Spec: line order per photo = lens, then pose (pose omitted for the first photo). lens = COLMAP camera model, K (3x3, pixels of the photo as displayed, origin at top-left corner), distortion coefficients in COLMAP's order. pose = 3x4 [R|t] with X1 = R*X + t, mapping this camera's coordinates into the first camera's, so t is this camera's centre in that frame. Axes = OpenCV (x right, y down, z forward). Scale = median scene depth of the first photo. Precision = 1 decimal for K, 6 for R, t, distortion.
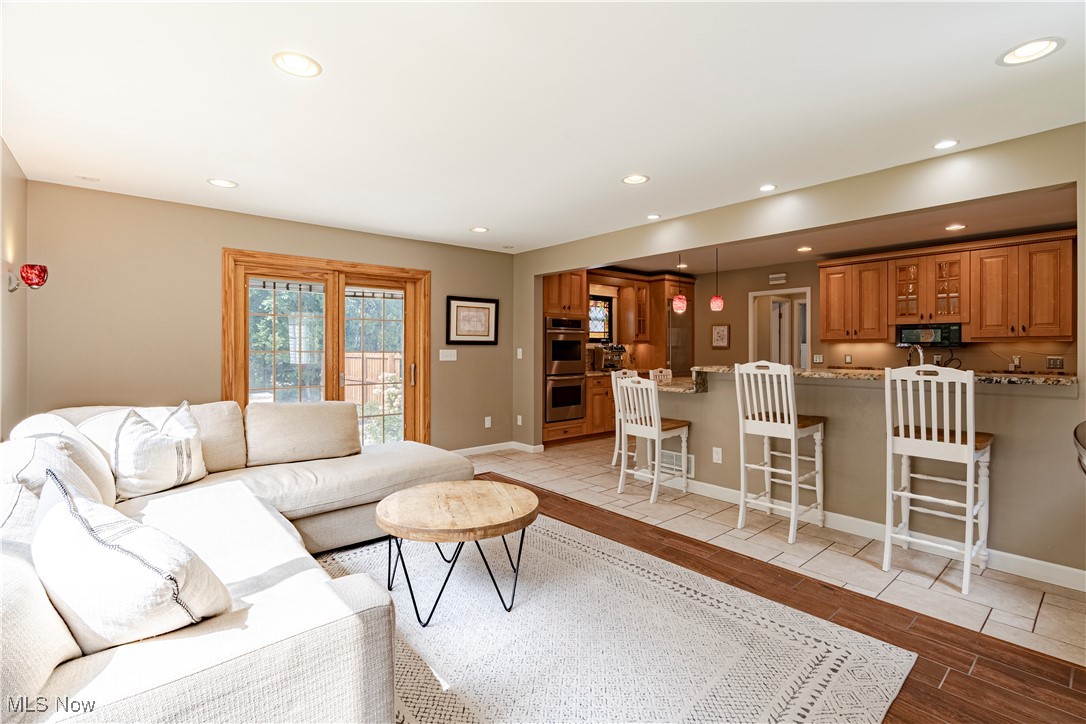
lens RADIAL K [[493.6, 0, 542.8], [0, 493.6, 346.1], [0, 0, 1]] dist [0.000030, -0.000002]
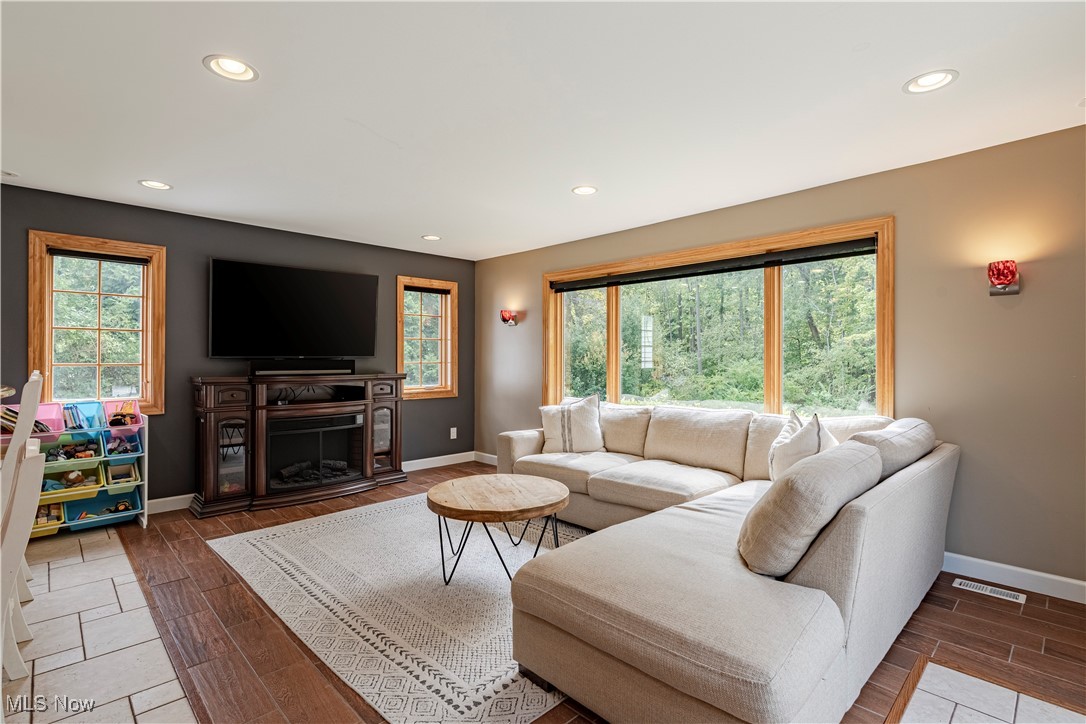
lens RADIAL K [[516.3, 0, 543.0], [0, 516.3, 362.0], [0, 0, 1]] dist [-0.000052, -0.000033]
pose [[-0.998065, -0.002221, -0.062147, -0.177661], [-0.002297, 0.999997, 0.001143, 0.018218], [0.062144, 0.001284, -0.998066, 1.982084]]
